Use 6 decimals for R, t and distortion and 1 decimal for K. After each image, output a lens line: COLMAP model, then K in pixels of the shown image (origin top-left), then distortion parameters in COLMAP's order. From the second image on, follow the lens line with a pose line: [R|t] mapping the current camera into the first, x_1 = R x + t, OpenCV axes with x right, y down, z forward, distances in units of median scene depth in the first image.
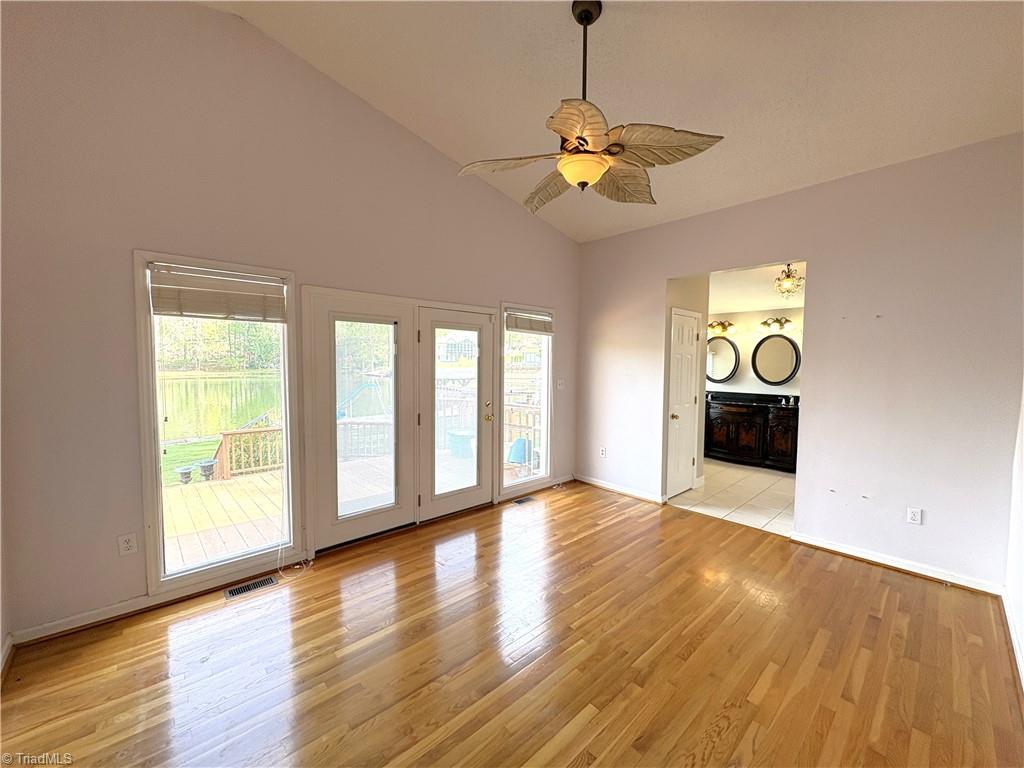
lens RADIAL K [[406.1, 0, 512.0], [0, 406.1, 384.0], [0, 0, 1]] dist [0.000128, -0.000218]
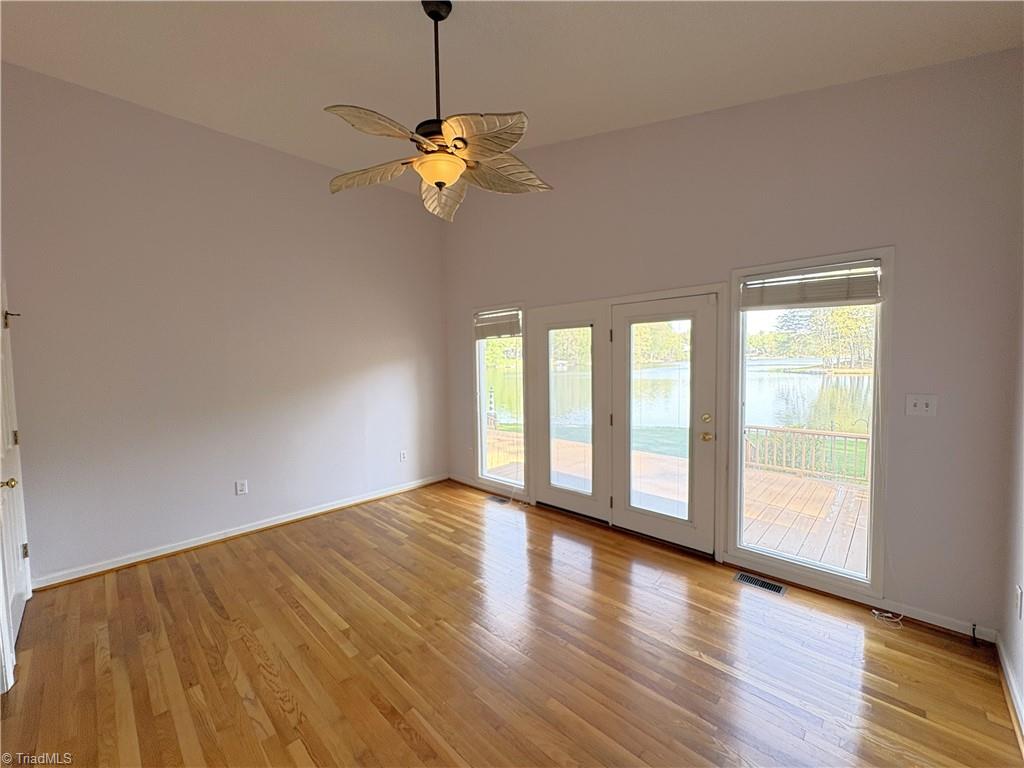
lens RADIAL K [[406.1, 0, 512.0], [0, 406.1, 384.0], [0, 0, 1]] dist [0.000128, -0.000218]
pose [[0.070501, 0.042500, -0.996606, 0.849425], [-0.043097, 0.998289, 0.039523, -0.032623], [0.996580, 0.040164, 0.072212, 0.793469]]
